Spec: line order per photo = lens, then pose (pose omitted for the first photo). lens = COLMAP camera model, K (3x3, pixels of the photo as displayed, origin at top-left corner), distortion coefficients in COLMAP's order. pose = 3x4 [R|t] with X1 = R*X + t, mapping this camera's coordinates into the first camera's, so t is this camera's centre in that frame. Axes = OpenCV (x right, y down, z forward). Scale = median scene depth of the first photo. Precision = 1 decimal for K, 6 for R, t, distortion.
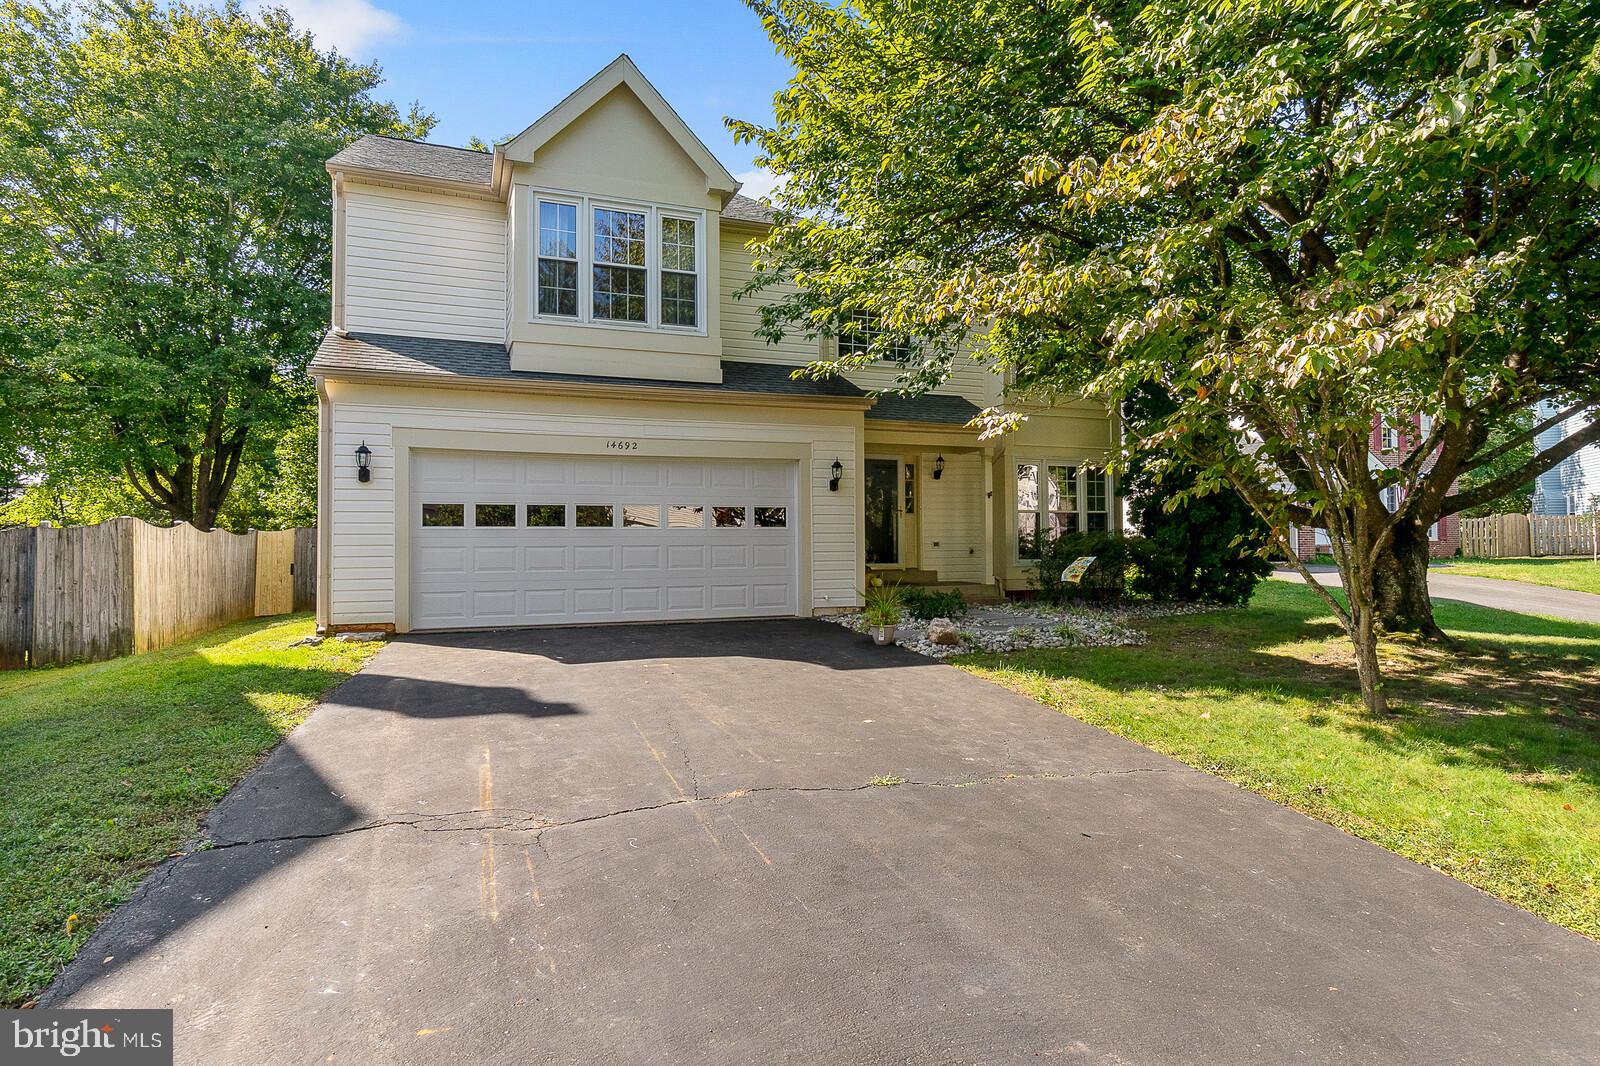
lens RADIAL K [[863.8, 0, 800.0], [0, 863.8, 533.0], [0, 0, 1]] dist [0.015319, -0.000443]
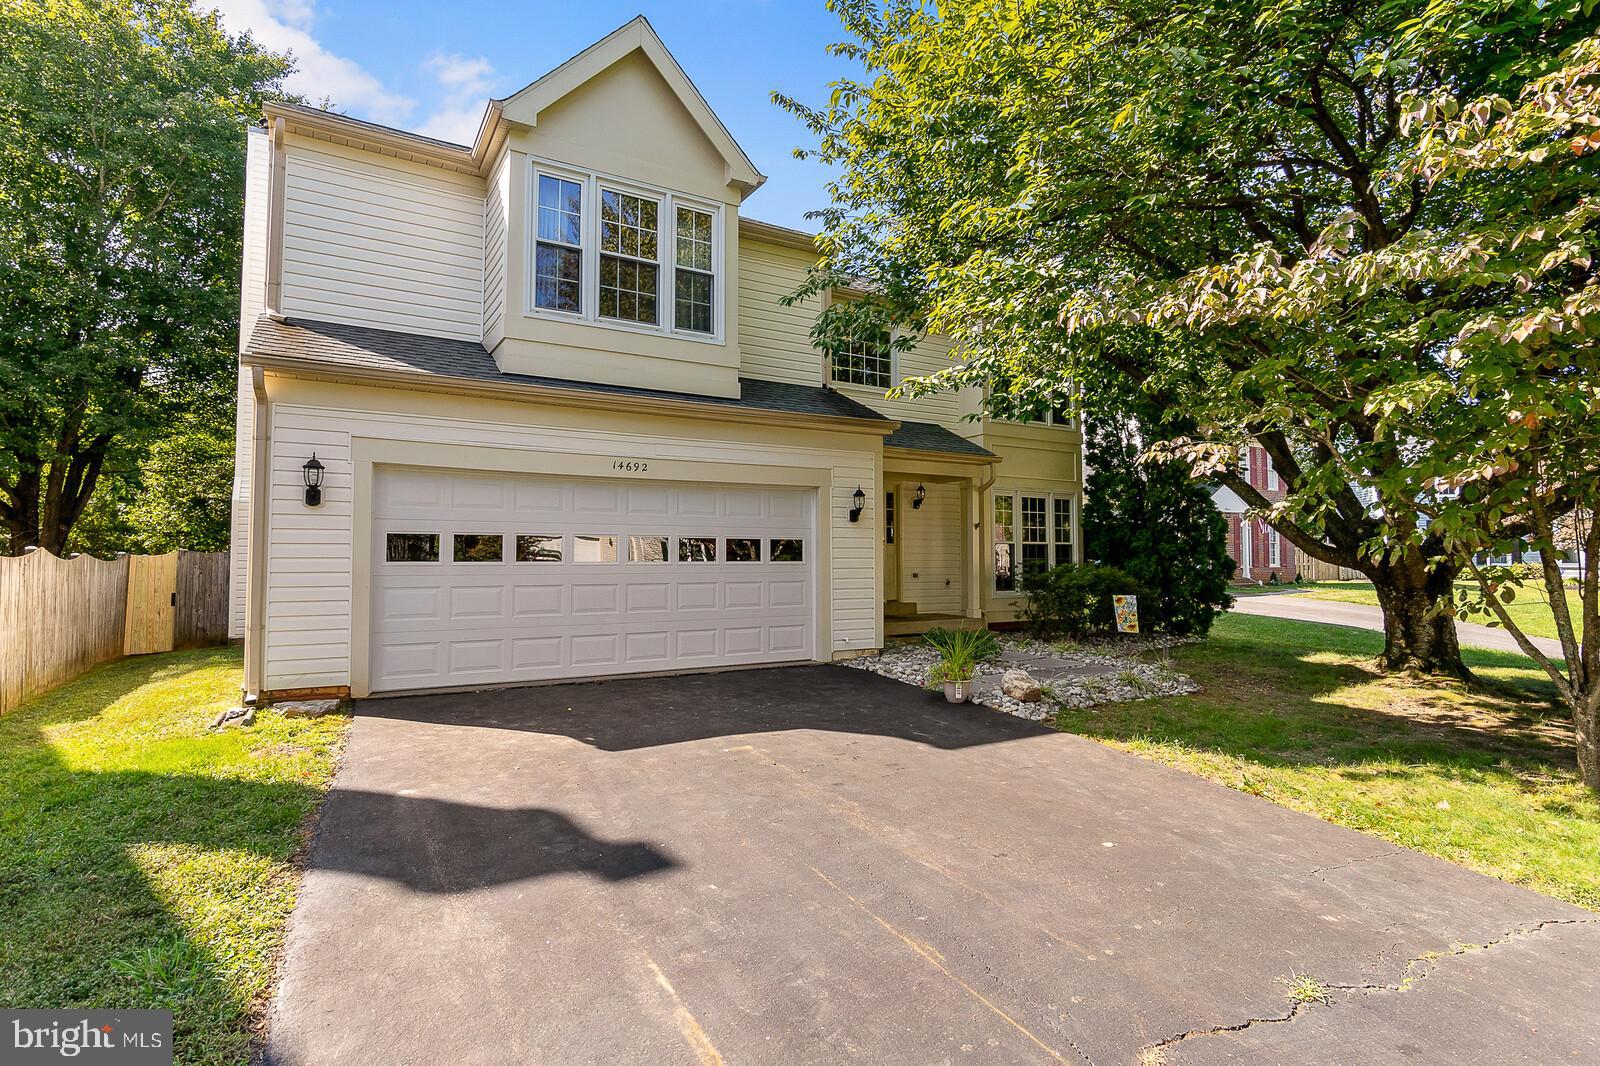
lens RADIAL K [[790.4, 0, 800.0], [0, 790.4, 533.0], [0, 0, 1]] dist [0.001840, 0.001560]
pose [[0.986709, 0.012016, 0.162054, -0.160228], [-0.008424, 0.999704, -0.022835, -0.018551], [-0.162280, 0.021167, 0.986518, 0.197358]]
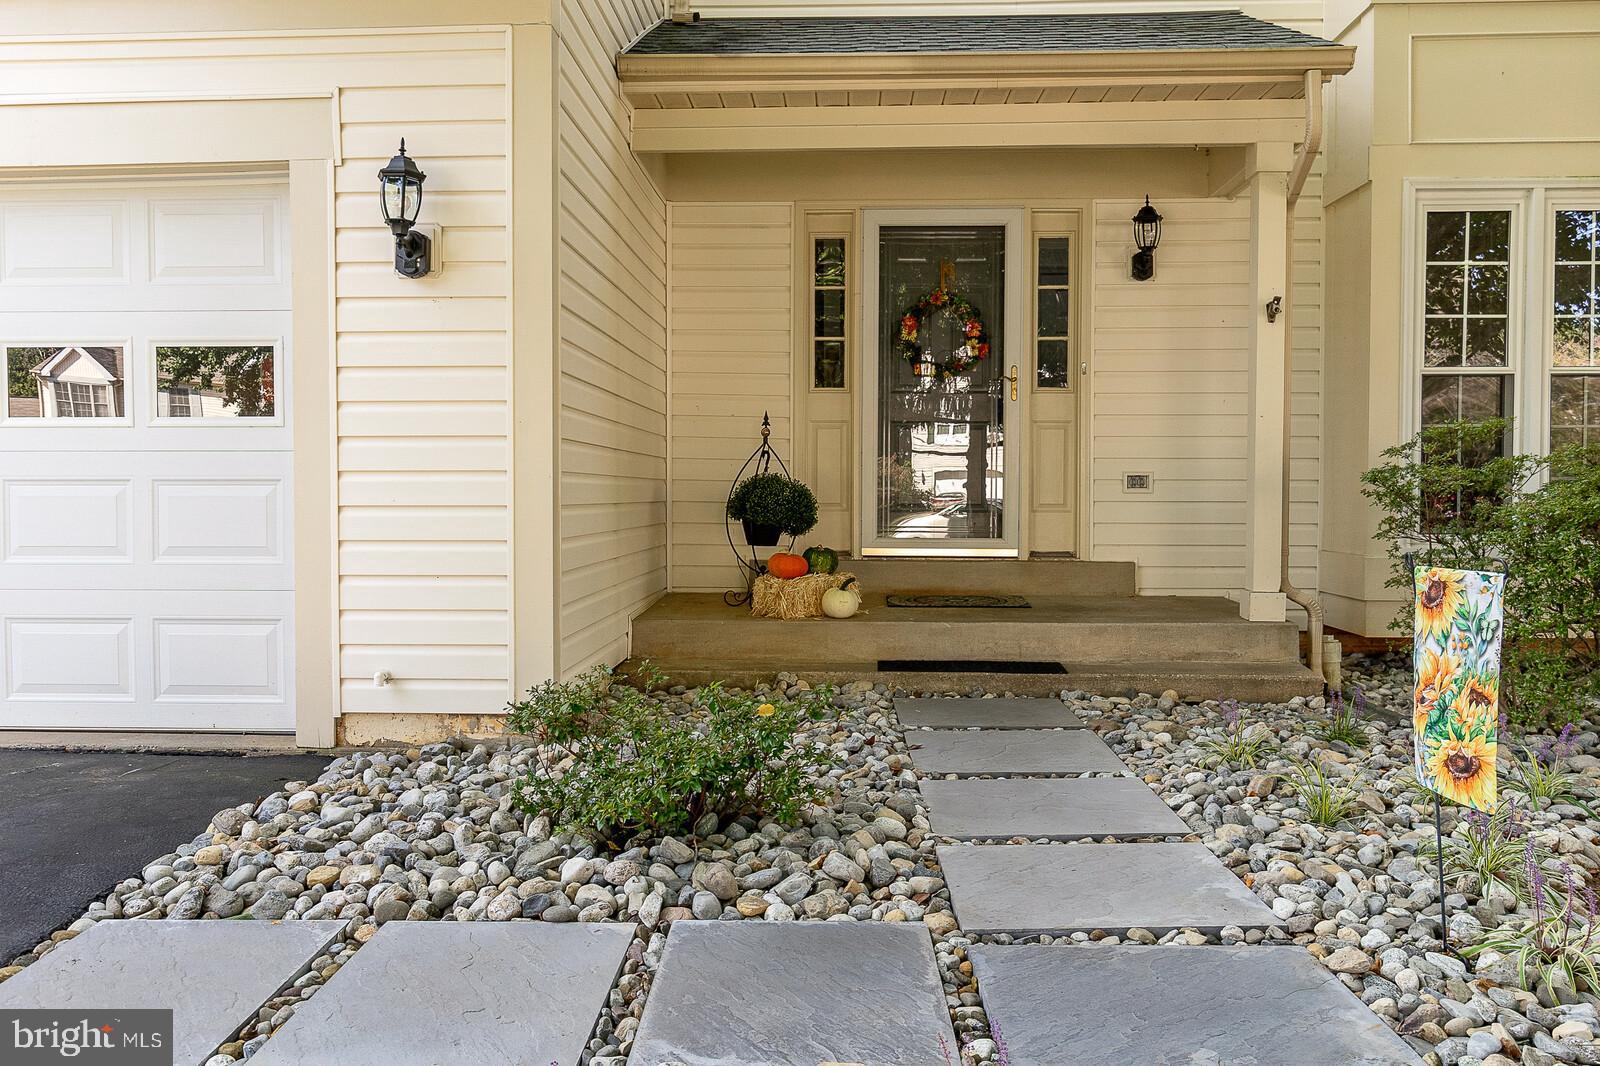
lens RADIAL K [[1178.2, 0, 797.0], [0, 1178.2, 483.9], [0, 0, 1]] dist [-0.002759, -0.000085]
pose [[0.909981, 0.008431, -0.414564, 0.311288], [-0.001418, 0.999851, 0.017223, 0.008893], [0.414648, -0.015085, 0.909857, 0.759667]]
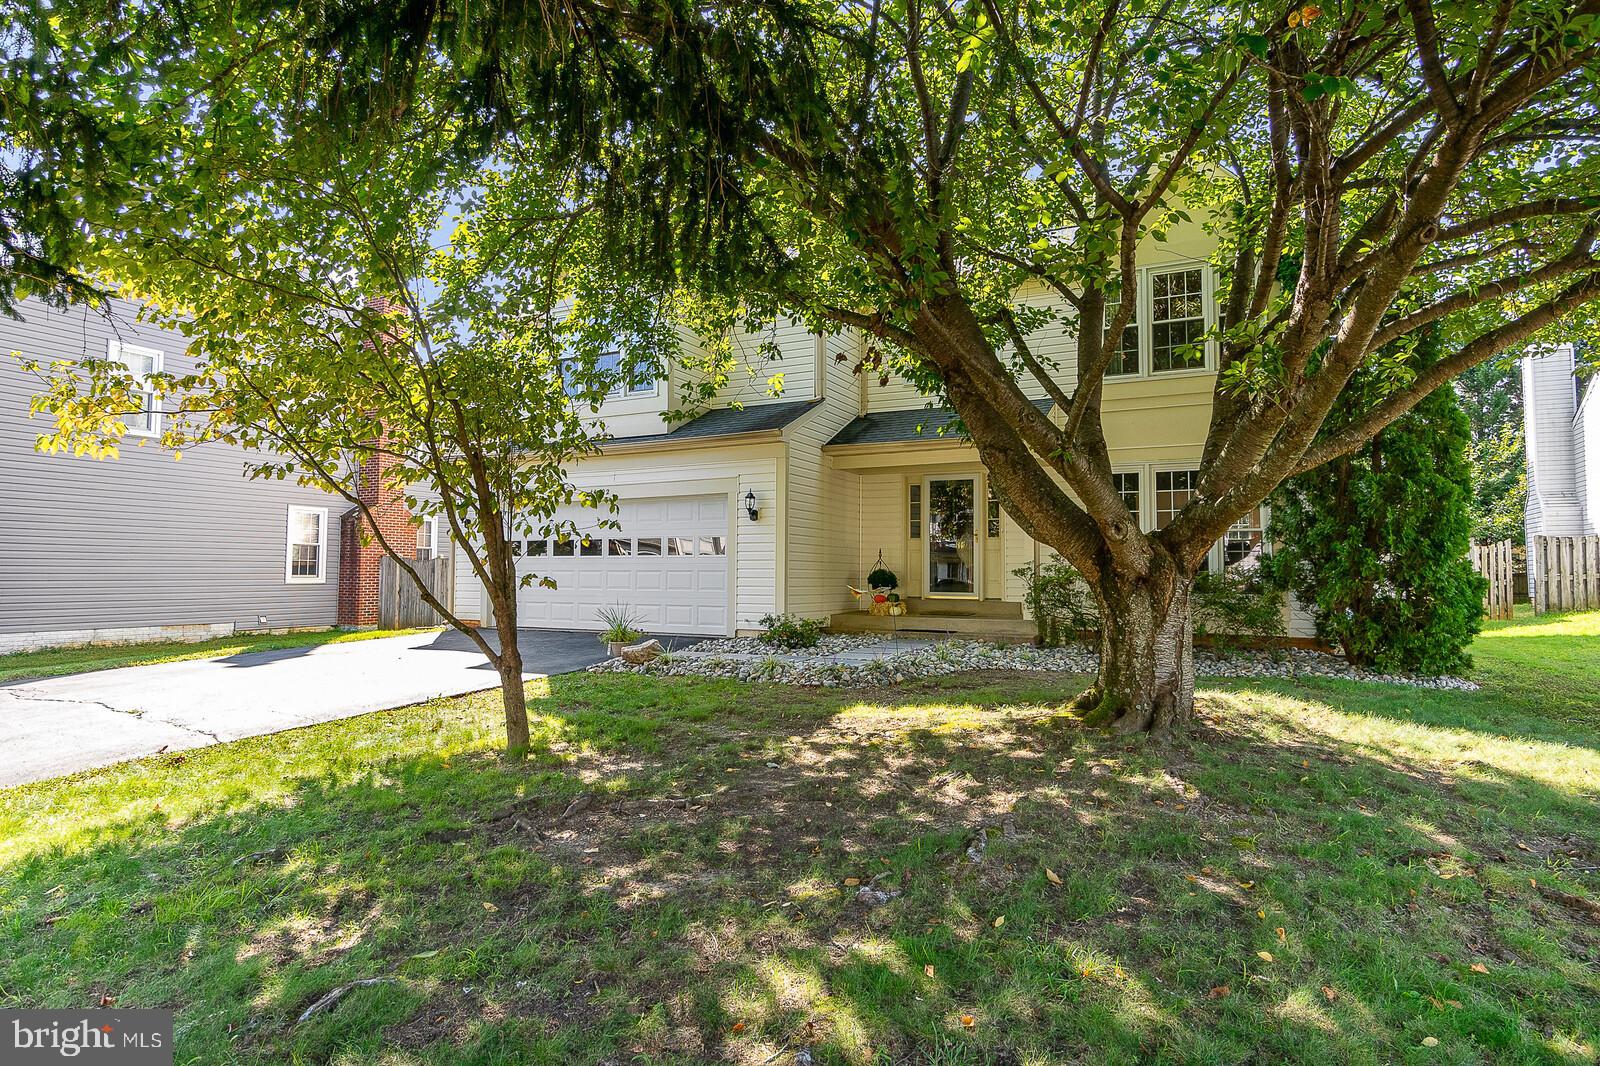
lens RADIAL K [[863.8, 0, 800.0], [0, 863.8, 533.0], [0, 0, 1]] dist [0.015319, -0.000443]
pose [[0.618019, -0.017710, -0.785964, 0.950633], [0.004244, 0.999807, -0.019192, -0.013872], [0.786152, 0.008526, 0.617975, 0.414573]]
